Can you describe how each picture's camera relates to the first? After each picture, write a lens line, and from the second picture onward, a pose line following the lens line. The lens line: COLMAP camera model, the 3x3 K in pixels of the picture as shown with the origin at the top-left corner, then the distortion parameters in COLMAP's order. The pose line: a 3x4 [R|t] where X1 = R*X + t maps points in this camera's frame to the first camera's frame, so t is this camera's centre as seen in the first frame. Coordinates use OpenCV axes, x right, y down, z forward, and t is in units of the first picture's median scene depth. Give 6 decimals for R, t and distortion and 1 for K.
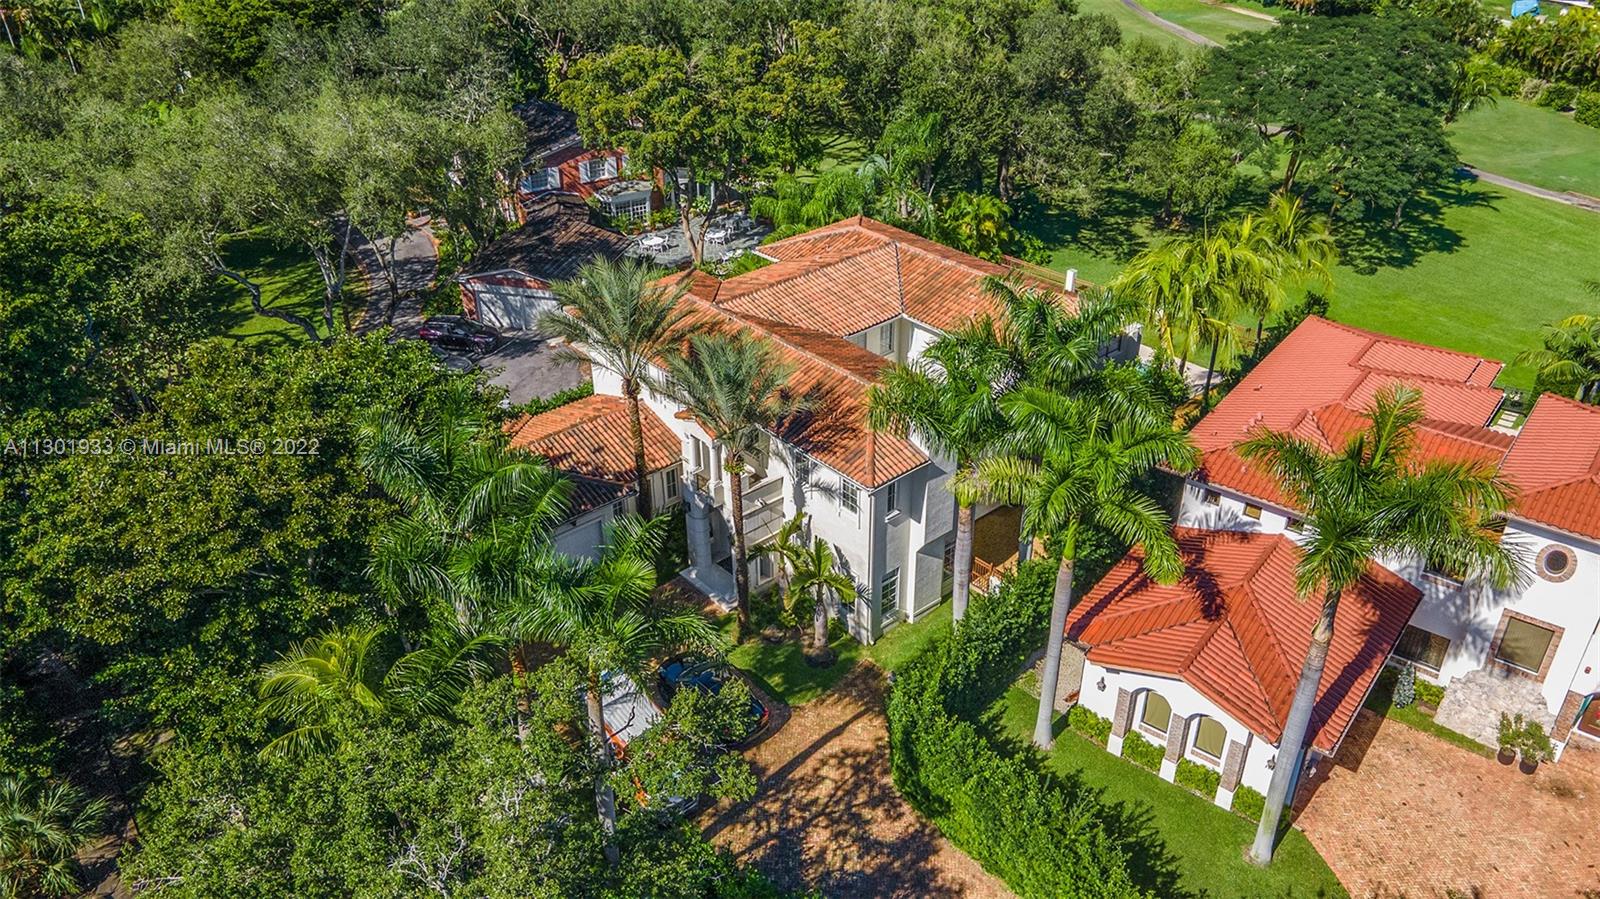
lens RADIAL K [[1235.0, 0, 836.1], [0, 1235.0, 437.0], [0, 0, 1]] dist [0.037040, 0.013614]
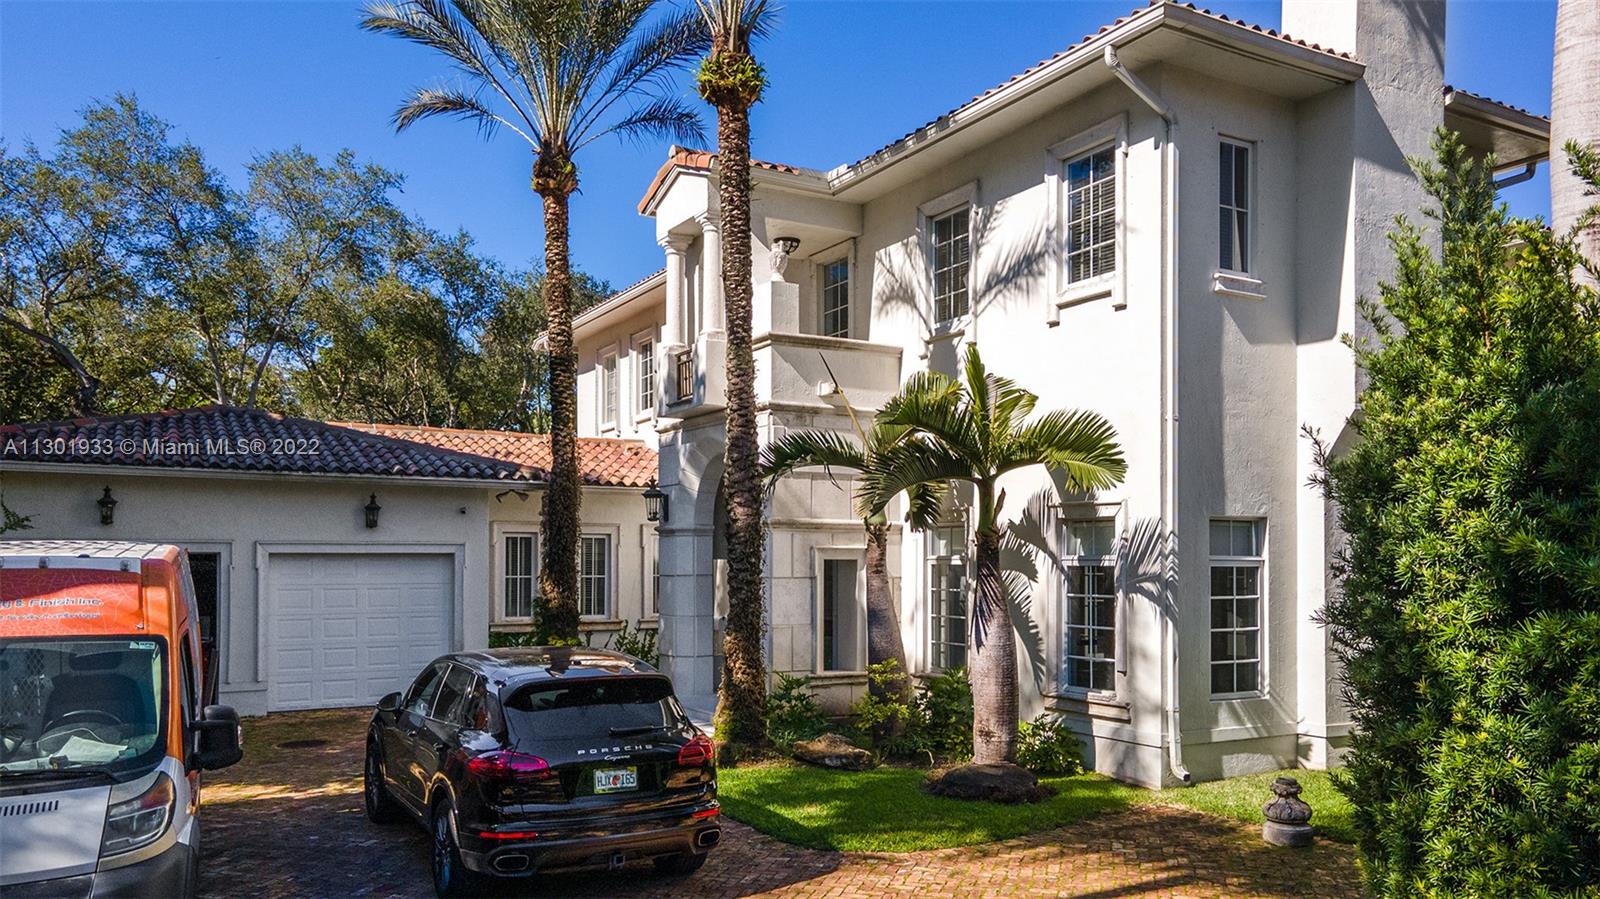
lens RADIAL K [[1235.0, 0, 799.3], [0, 1235.0, 526.2], [0, 0, 1]] dist [0.037040, 0.013614]
pose [[0.977964, -0.002779, -0.208756, 0.003610], [-0.106926, 0.852147, -0.512261, 0.279535], [0.179315, 0.523294, 0.833072, 0.751334]]
